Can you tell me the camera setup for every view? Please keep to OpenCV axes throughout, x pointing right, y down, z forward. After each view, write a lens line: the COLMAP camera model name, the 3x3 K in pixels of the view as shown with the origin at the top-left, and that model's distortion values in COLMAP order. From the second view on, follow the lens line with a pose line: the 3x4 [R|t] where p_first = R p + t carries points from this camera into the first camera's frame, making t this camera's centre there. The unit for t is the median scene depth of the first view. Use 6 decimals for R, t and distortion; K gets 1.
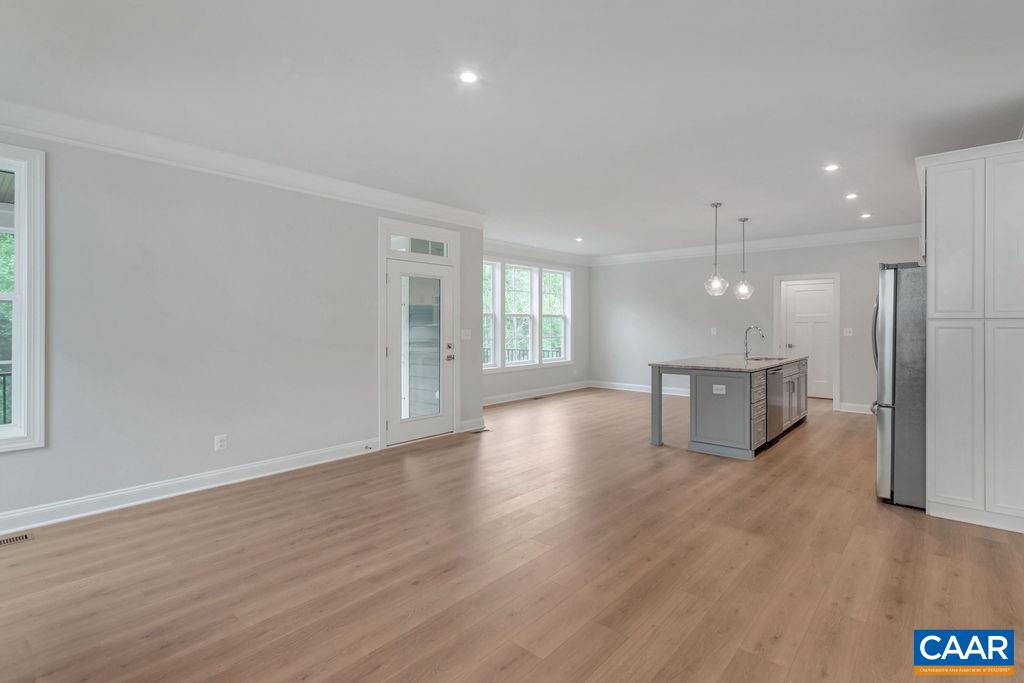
lens RADIAL K [[473.6, 0, 583.5], [0, 473.6, 325.0], [0, 0, 1]] dist [0.000762, 0.000055]
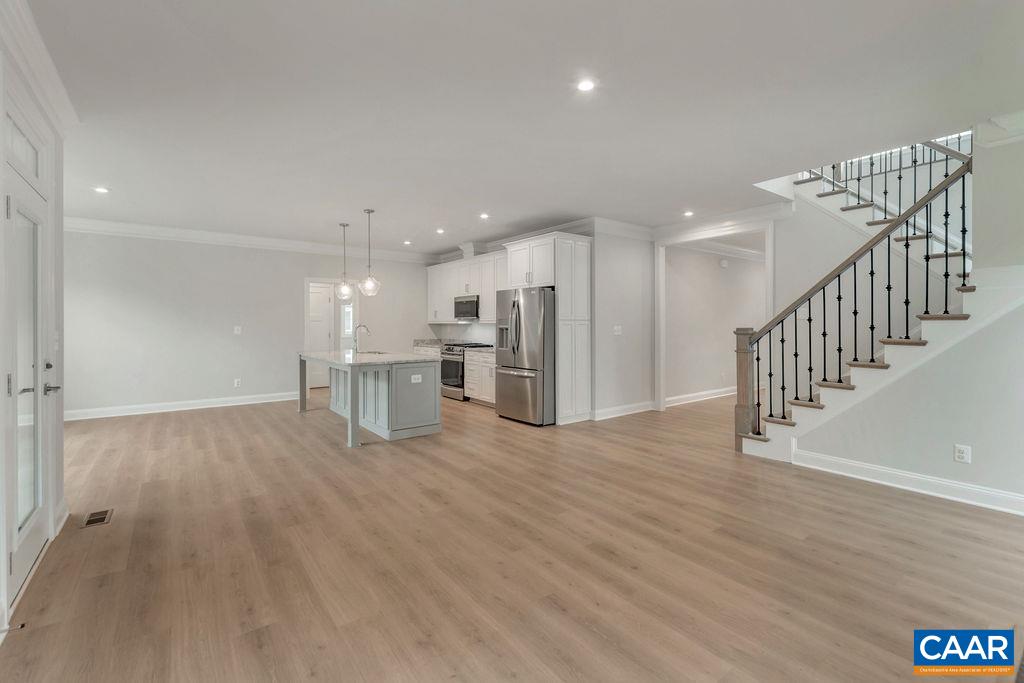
lens RADIAL K [[439.2, 0, 498.7], [0, 439.2, 324.6], [0, 0, 1]] dist [-0.000187, -0.000054]
pose [[0.292870, -0.001531, 0.956151, -0.506416], [-0.000134, 0.999999, 0.001643, 0.001668], [-0.956152, -0.000609, 0.292869, 0.369665]]
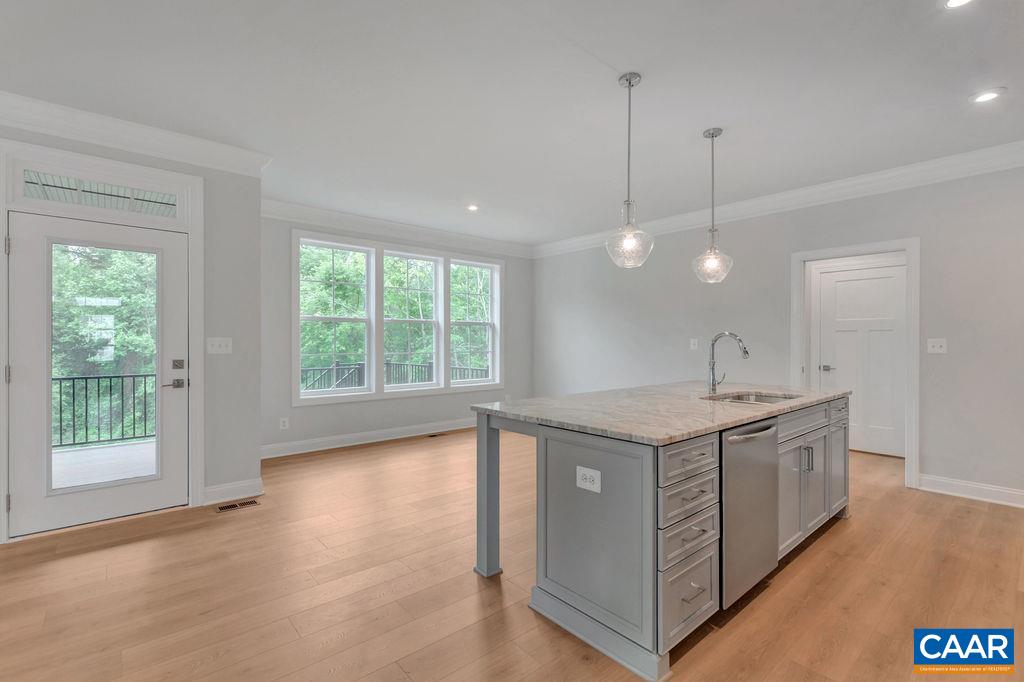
lens RADIAL K [[465.7, 0, 514.4], [0, 465.7, 340.2], [0, 0, 1]] dist [0.000062, -0.000181]
pose [[0.977645, 0.001442, -0.210257, 0.230845], [-0.001747, 0.999998, -0.001265, 0.012006], [0.210254, 0.001604, 0.977645, 0.441763]]
